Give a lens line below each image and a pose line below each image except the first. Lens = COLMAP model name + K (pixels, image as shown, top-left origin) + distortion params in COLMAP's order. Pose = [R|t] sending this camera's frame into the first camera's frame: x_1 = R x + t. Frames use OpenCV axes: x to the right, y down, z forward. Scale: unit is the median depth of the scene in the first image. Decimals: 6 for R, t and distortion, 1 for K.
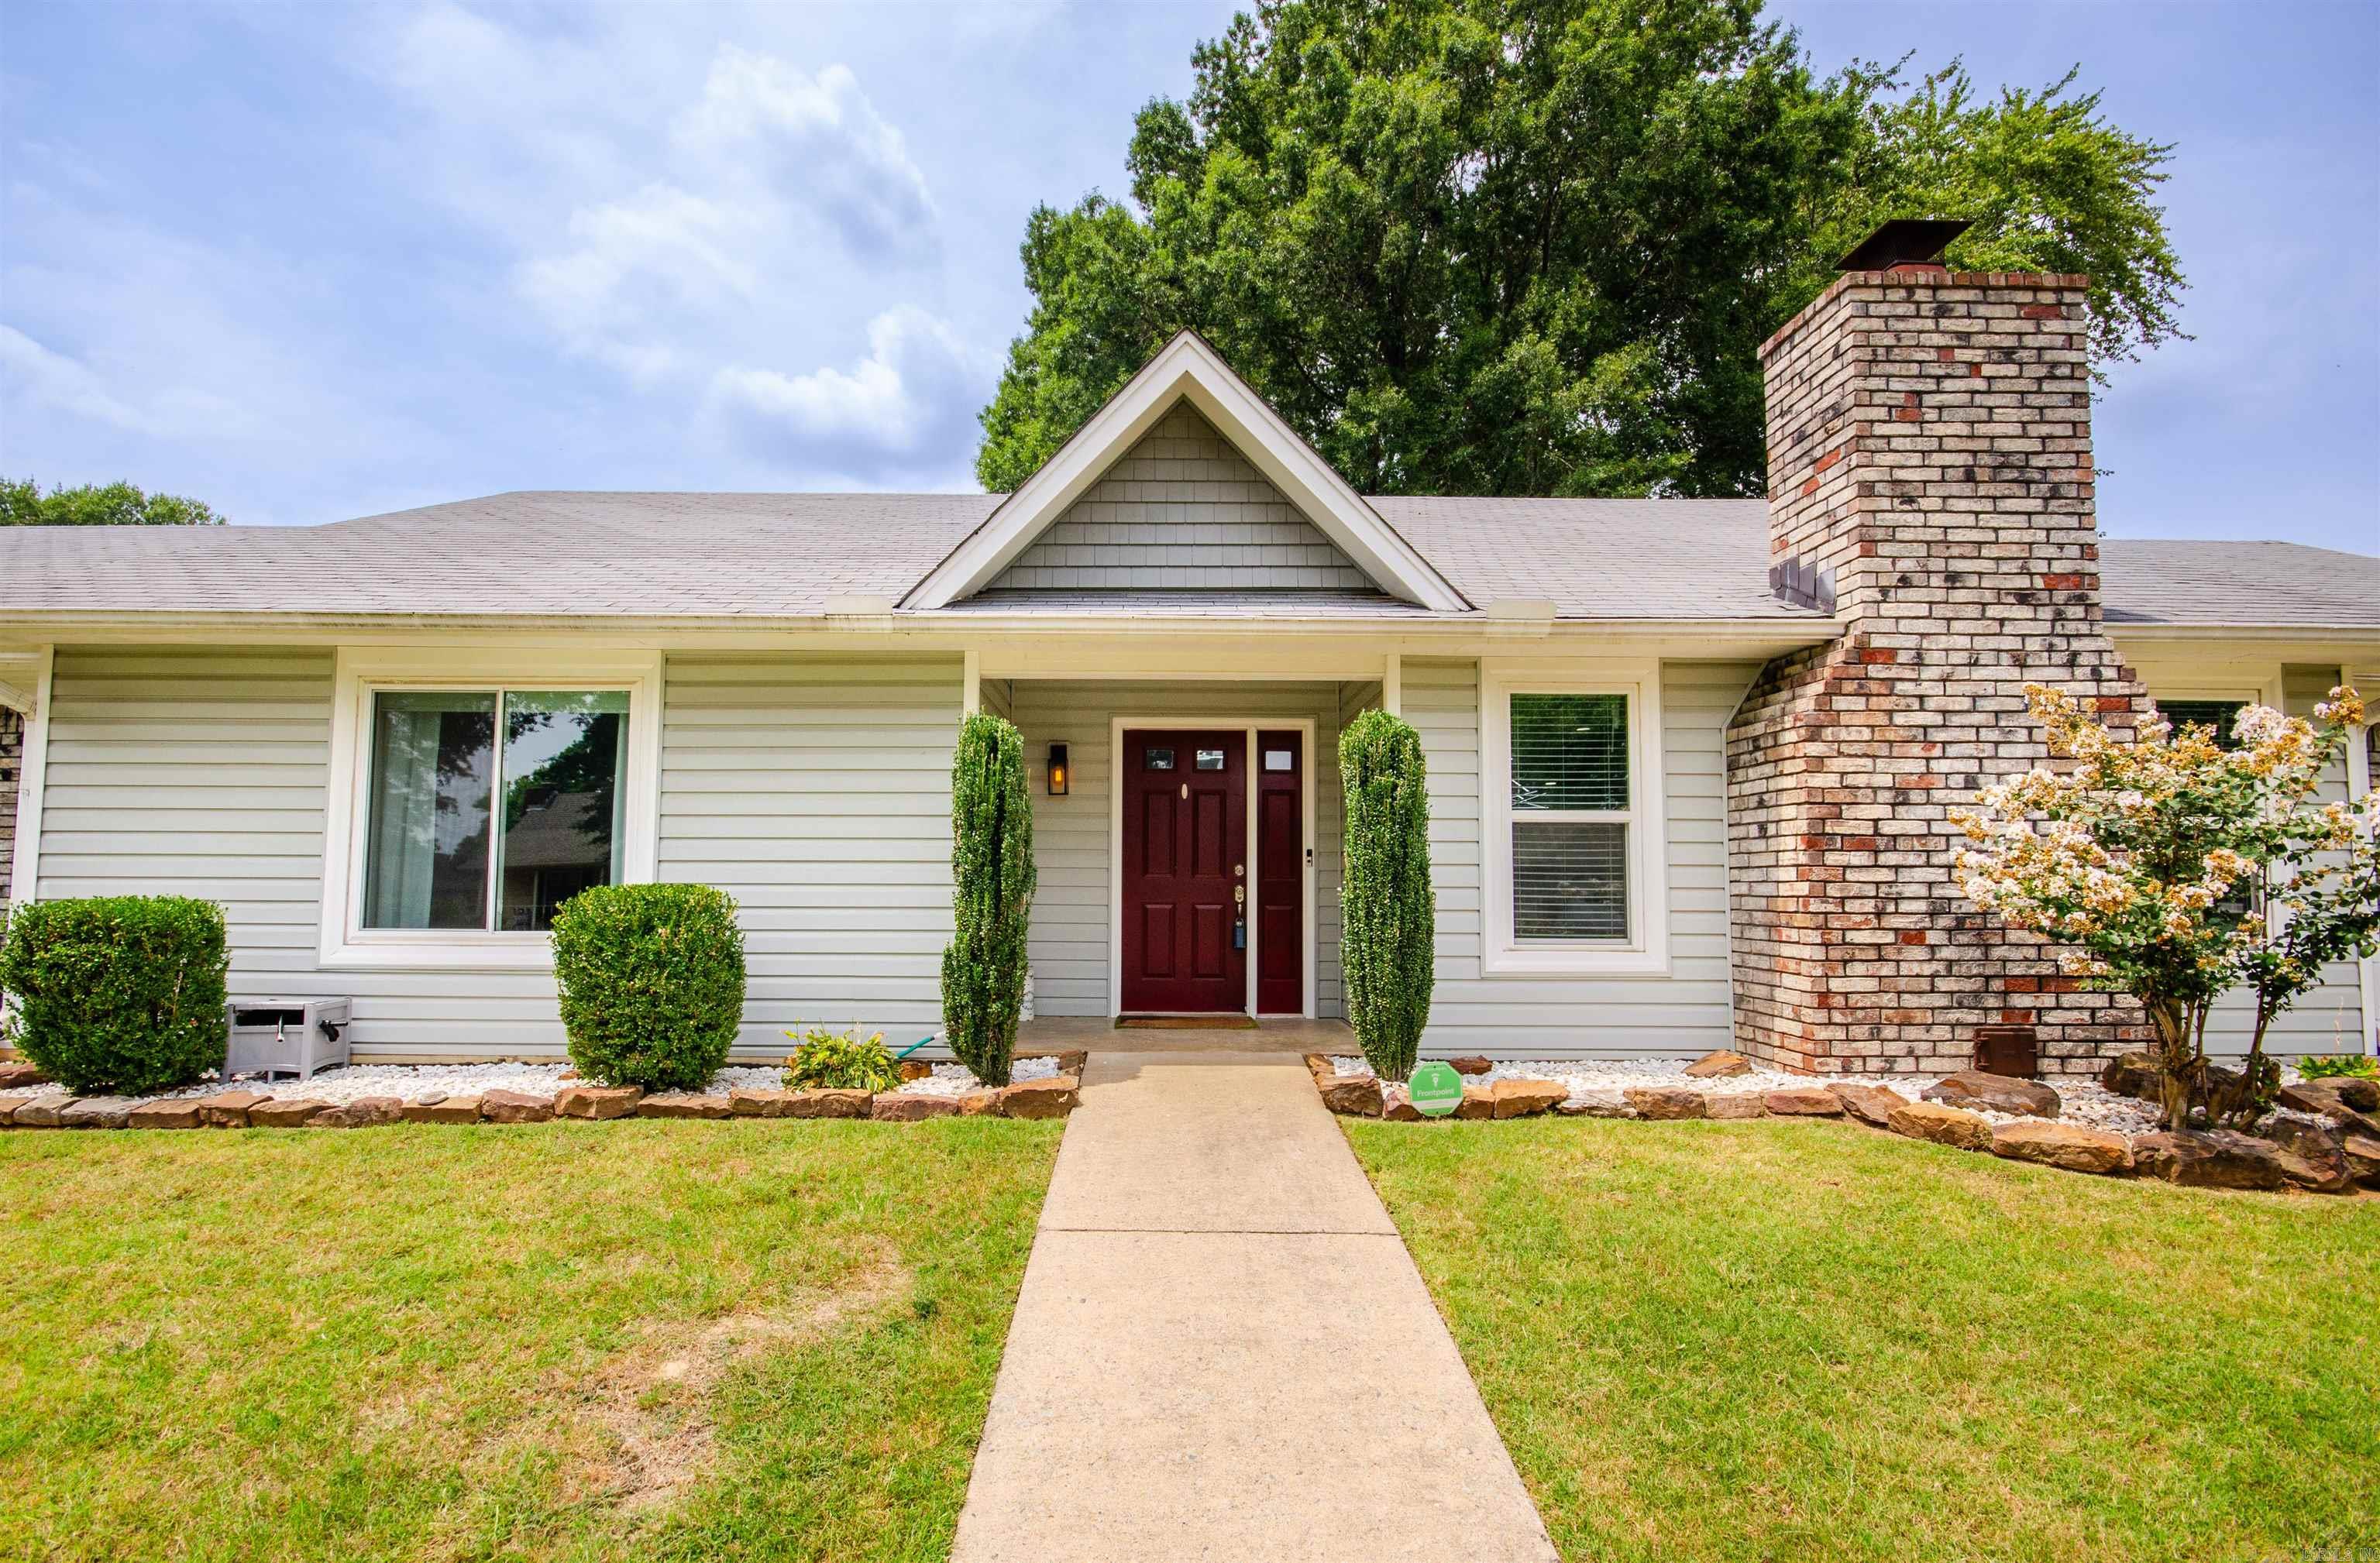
lens RADIAL K [[1185.0, 0, 1190.1], [0, 1185.0, 783.4], [0, 0, 1]] dist [0.000206, -0.000574]
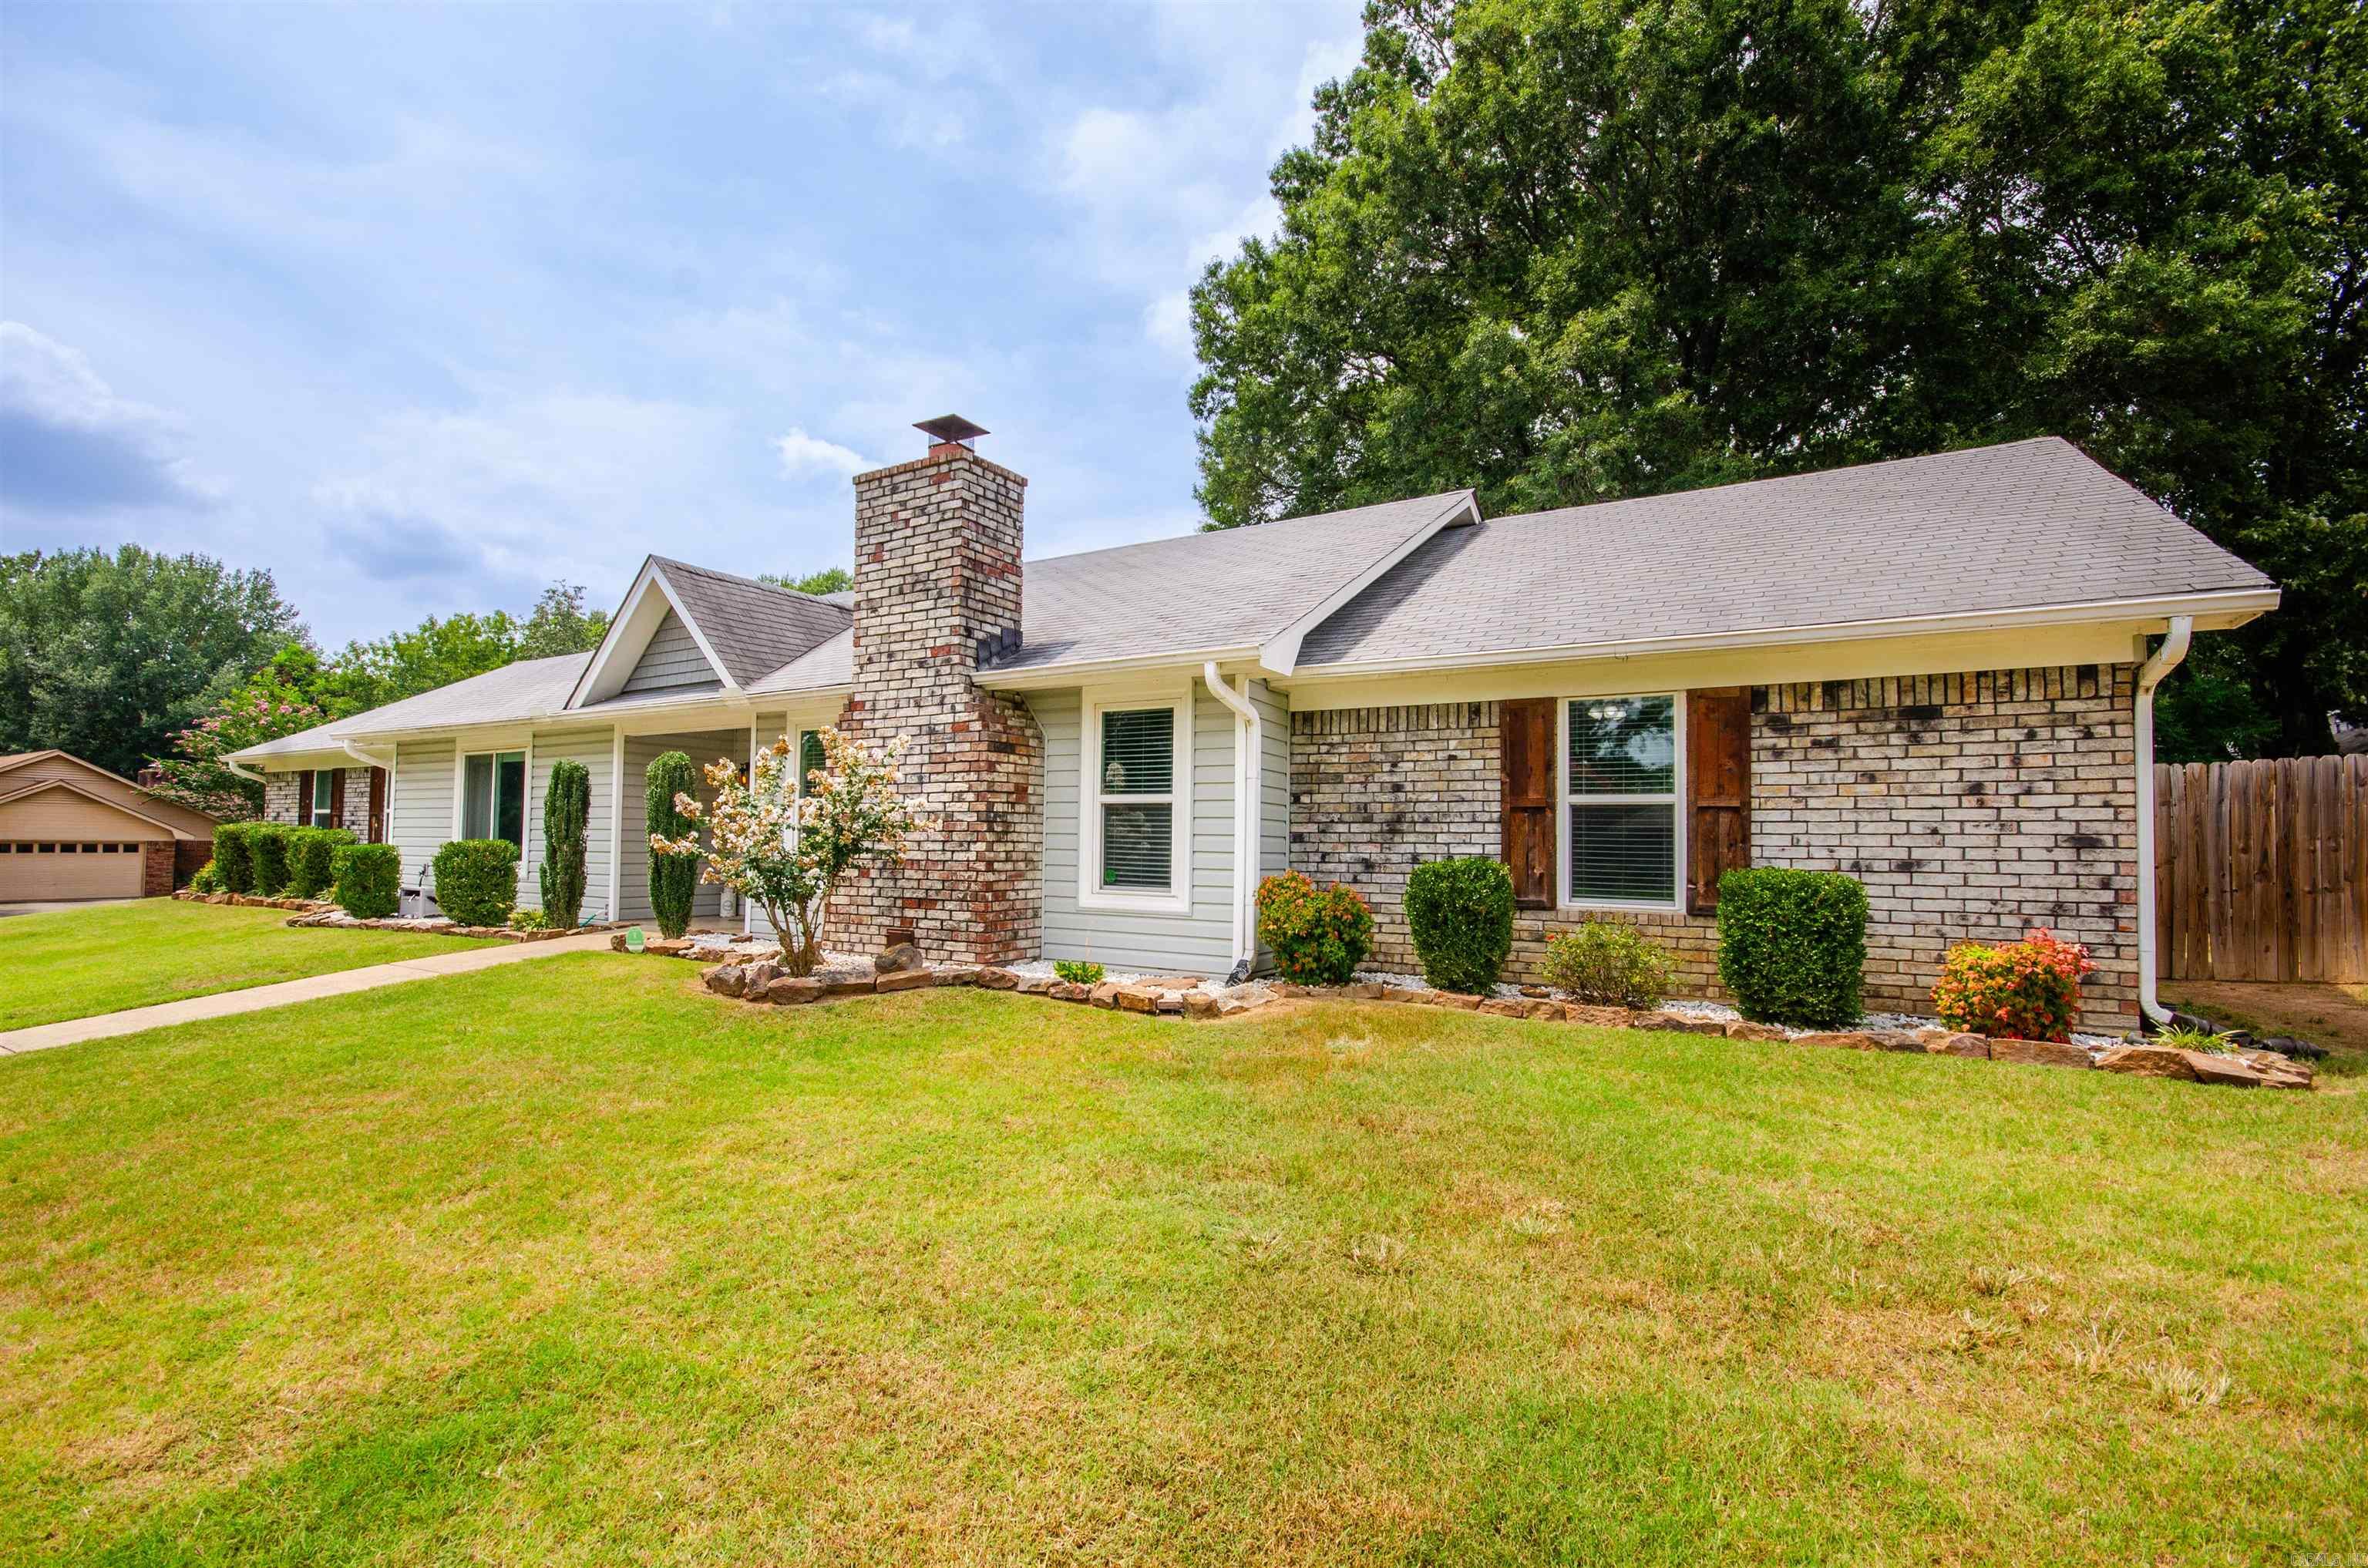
lens RADIAL K [[1042.3, 0, 1184.6], [0, 1042.3, 793.1], [0, 0, 1]] dist [-0.003643, -0.002945]
pose [[0.854060, -0.021645, -0.519724, 1.736963], [0.033378, 0.999355, 0.013231, 0.011497], [0.519103, -0.028647, 0.854232, -0.025384]]
